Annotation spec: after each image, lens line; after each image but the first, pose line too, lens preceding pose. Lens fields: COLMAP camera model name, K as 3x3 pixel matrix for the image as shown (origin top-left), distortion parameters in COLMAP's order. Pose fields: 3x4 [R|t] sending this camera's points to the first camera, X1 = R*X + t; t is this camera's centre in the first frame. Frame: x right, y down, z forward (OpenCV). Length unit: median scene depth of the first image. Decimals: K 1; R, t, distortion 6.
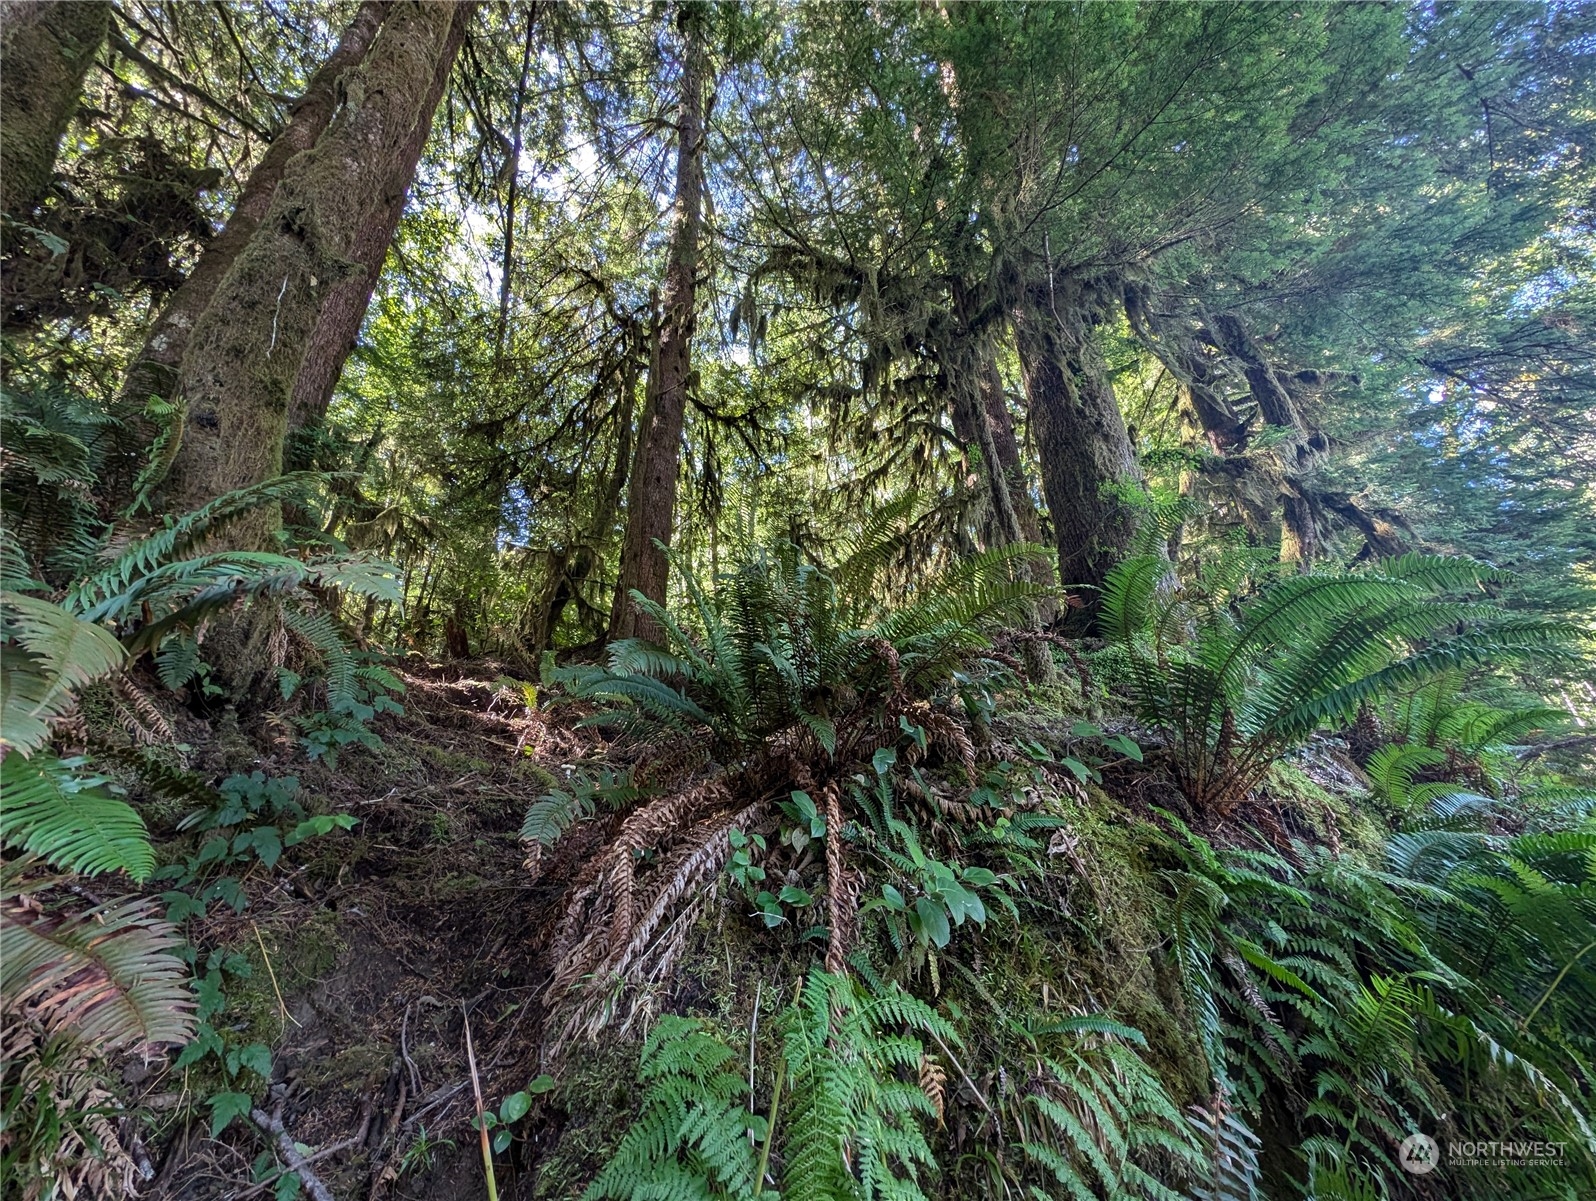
lens RADIAL K [[595.8, 0, 799.8], [0, 595.8, 595.2], [0, 0, 1]] dist [0.000440, -0.003819]
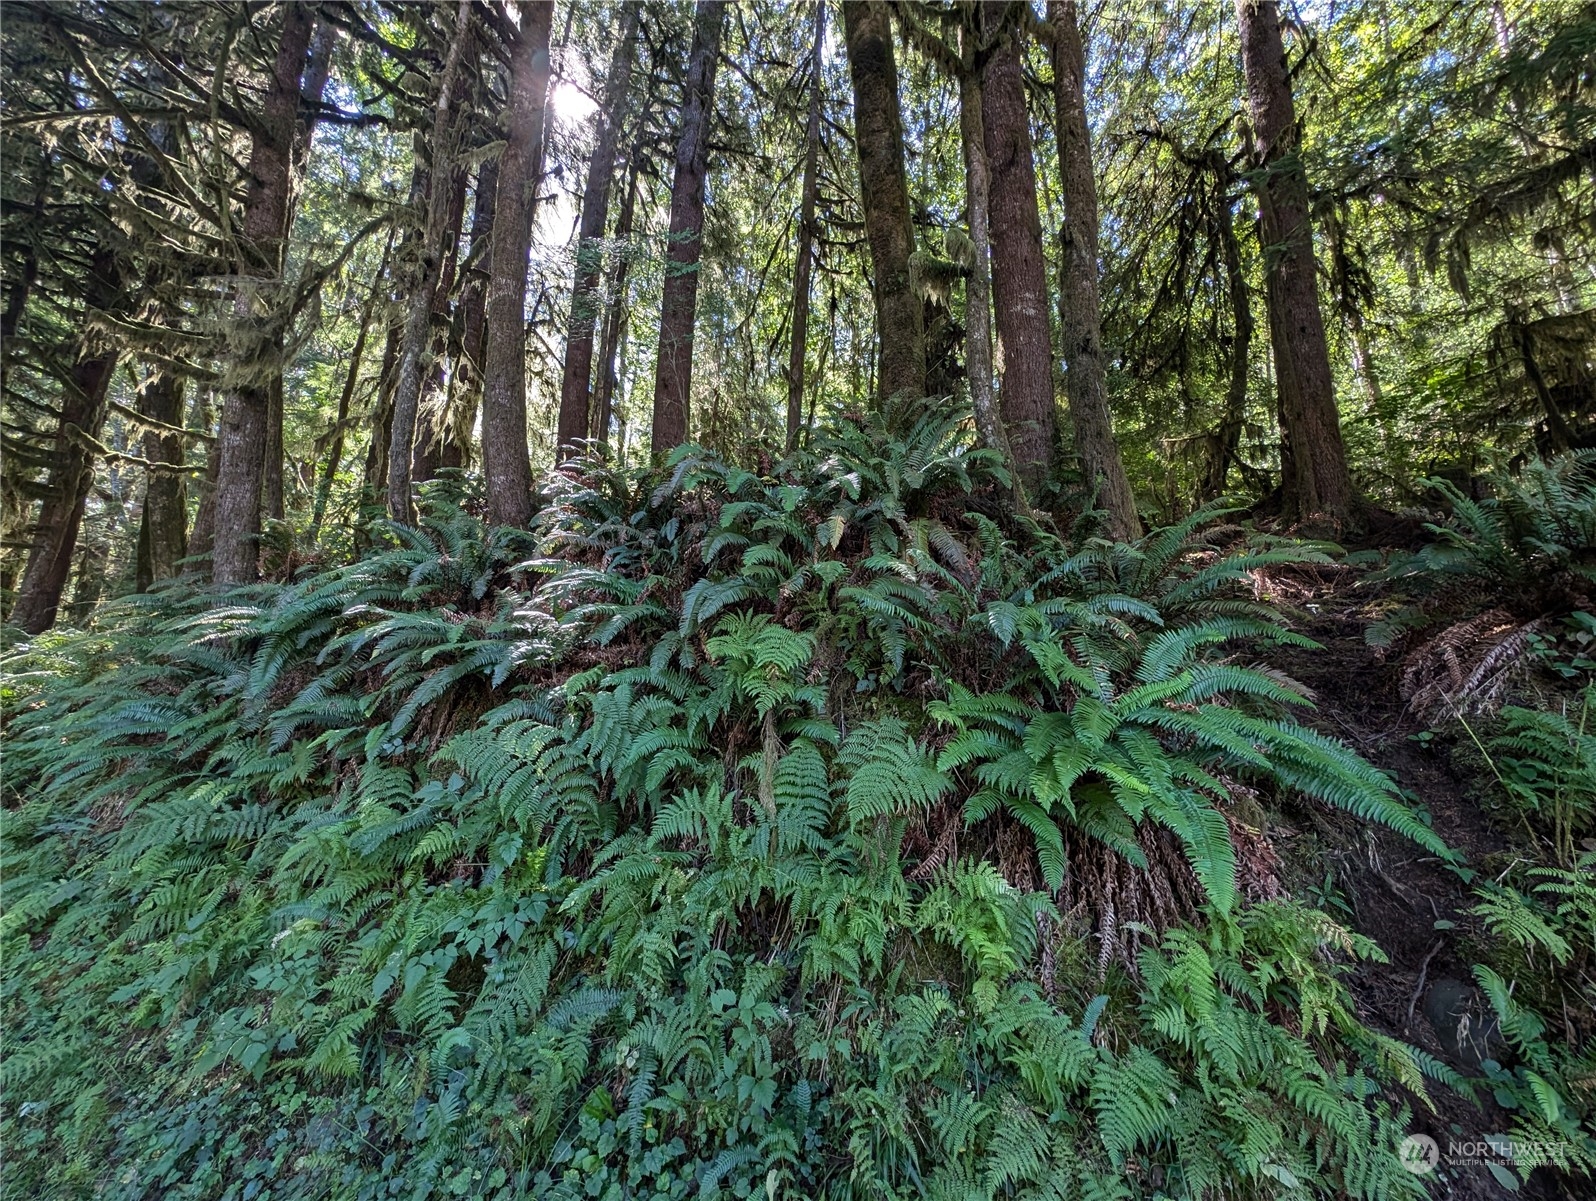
lens RADIAL K [[595.8, 0, 799.8], [0, 595.8, 595.2], [0, 0, 1]] dist [0.000440, -0.003819]
pose [[0.601769, -0.107148, -0.791450, -0.004040], [0.307032, 0.945845, 0.105397, -0.609514], [0.737296, -0.306425, 0.602078, -1.742861]]
